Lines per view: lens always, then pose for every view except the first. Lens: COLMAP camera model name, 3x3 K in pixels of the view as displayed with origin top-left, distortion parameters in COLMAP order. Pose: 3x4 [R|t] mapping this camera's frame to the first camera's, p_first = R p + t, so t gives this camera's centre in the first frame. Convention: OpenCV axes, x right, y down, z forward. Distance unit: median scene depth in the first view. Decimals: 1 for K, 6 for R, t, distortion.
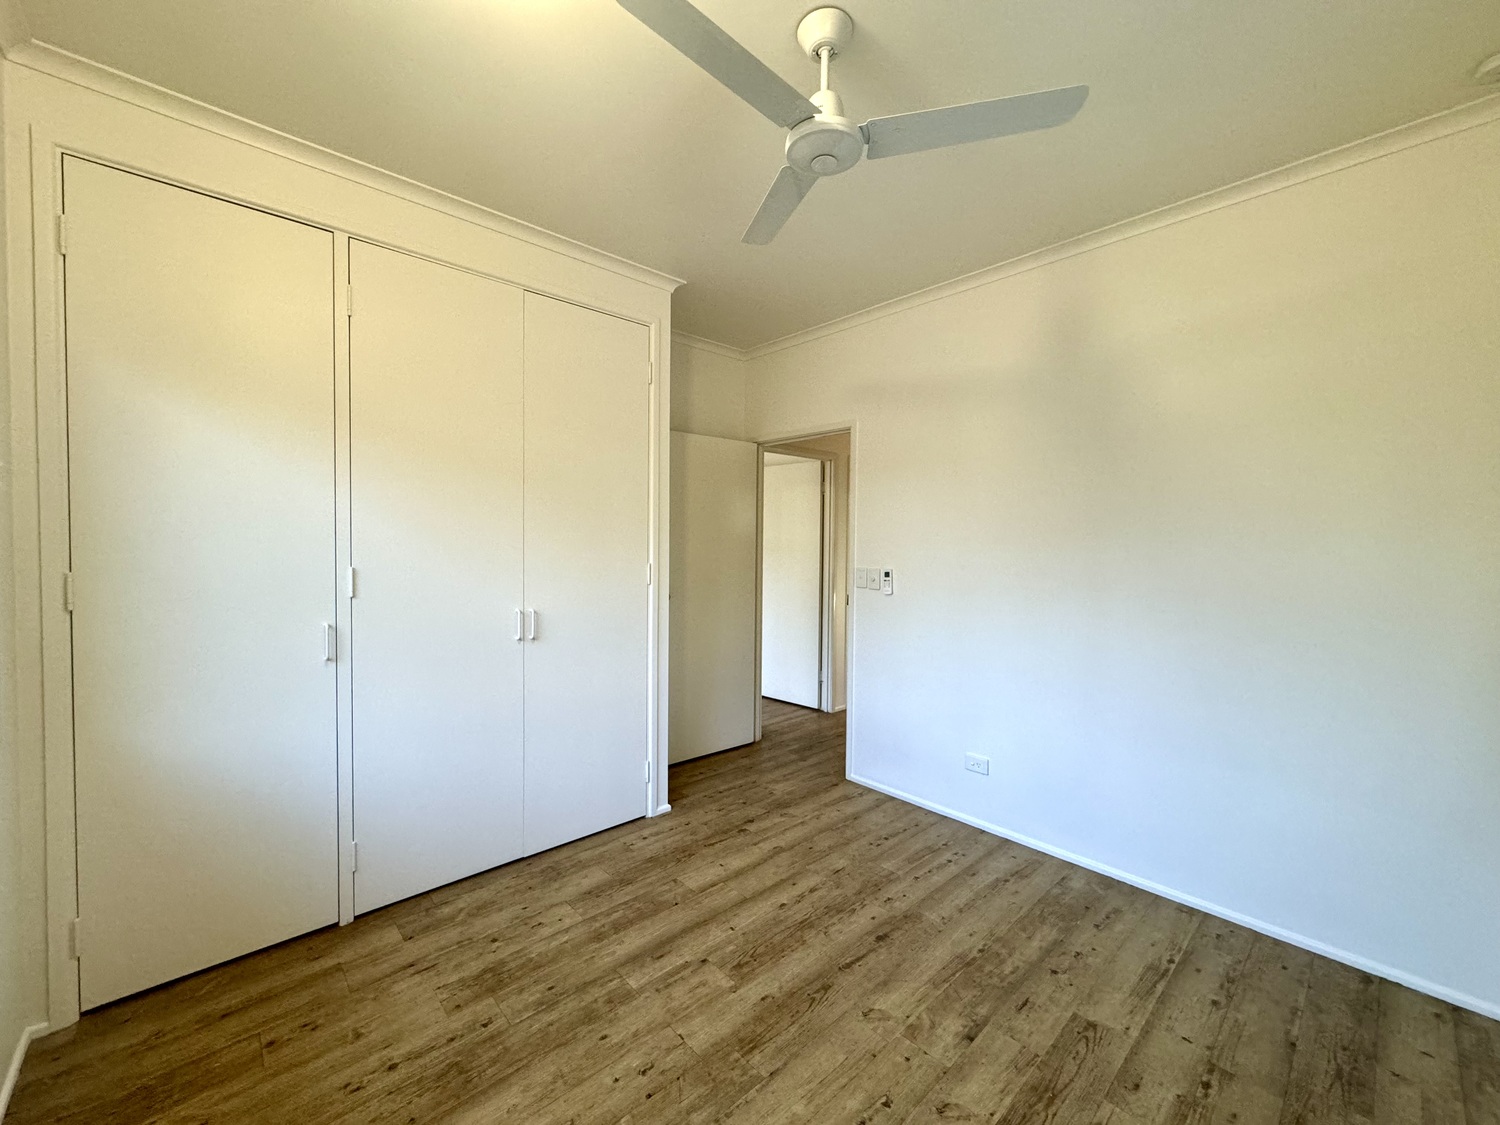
lens RADIAL K [[608.4, 0, 751.7], [0, 608.4, 558.2], [0, 0, 1]] dist [-0.002171, -0.000069]
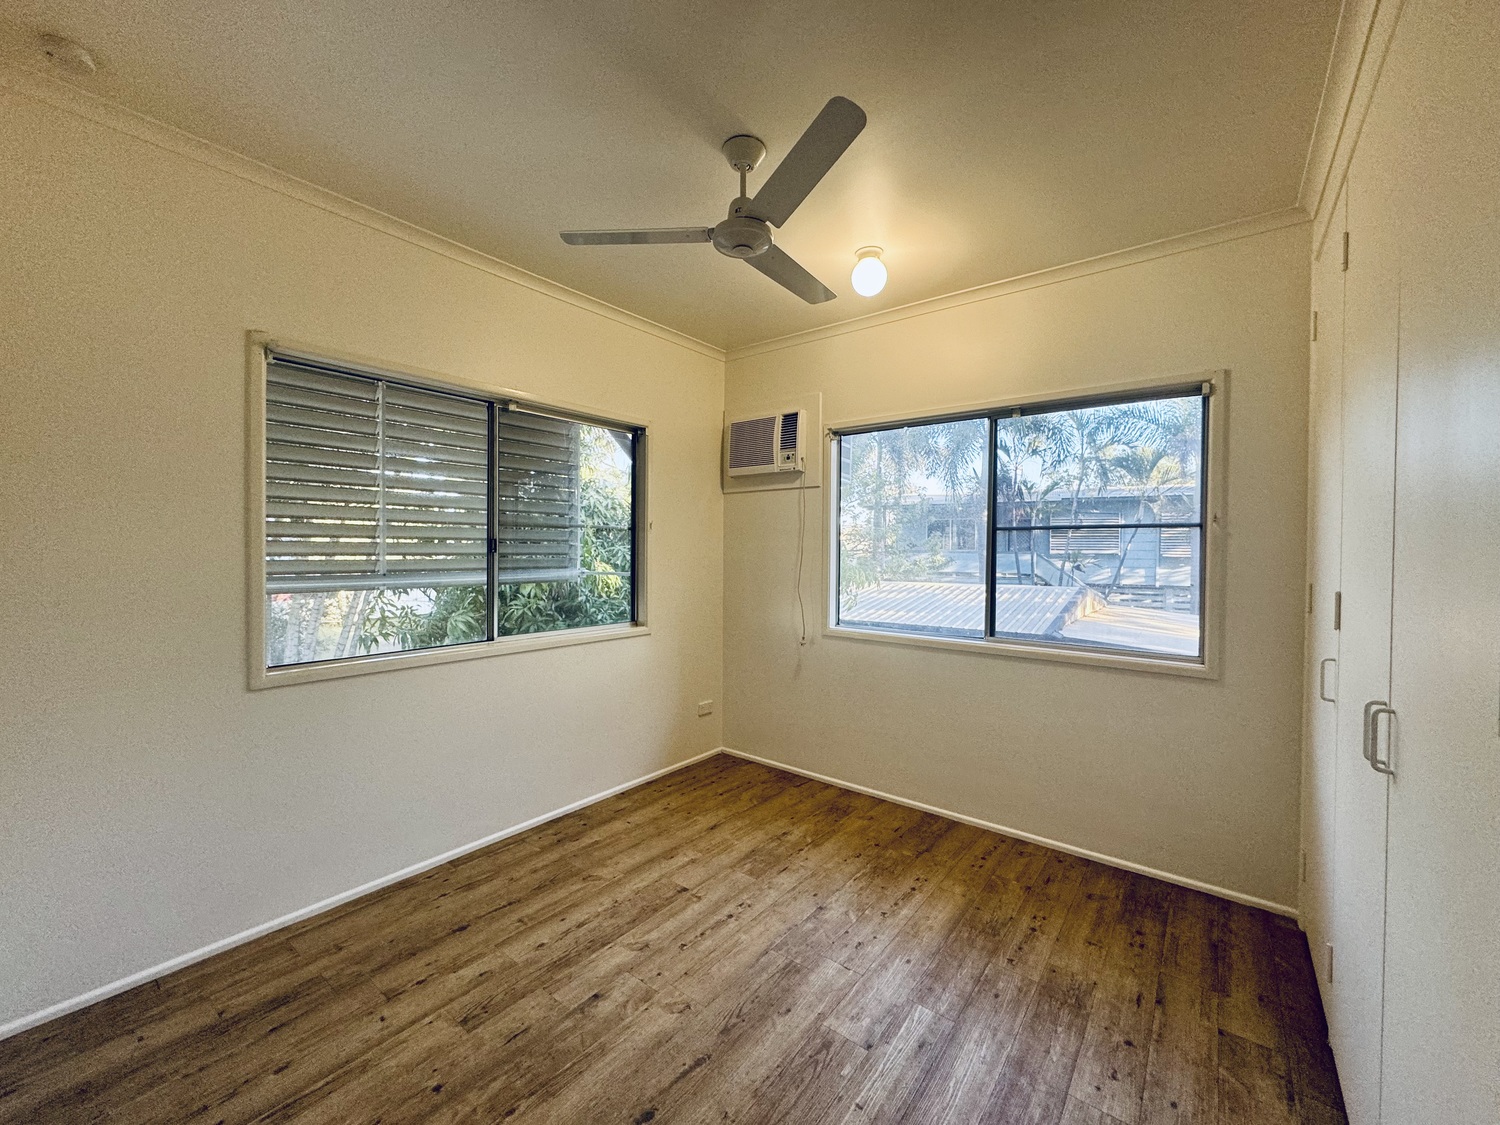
lens RADIAL K [[608.4, 0, 751.0], [0, 608.4, 559.8], [0, 0, 1]] dist [-0.002171, -0.000069]
pose [[-0.987317, -0.016405, -0.157914, 0.248737], [-0.022309, 0.999114, 0.035691, -0.043845], [0.157189, 0.038761, -0.986808, 1.944679]]
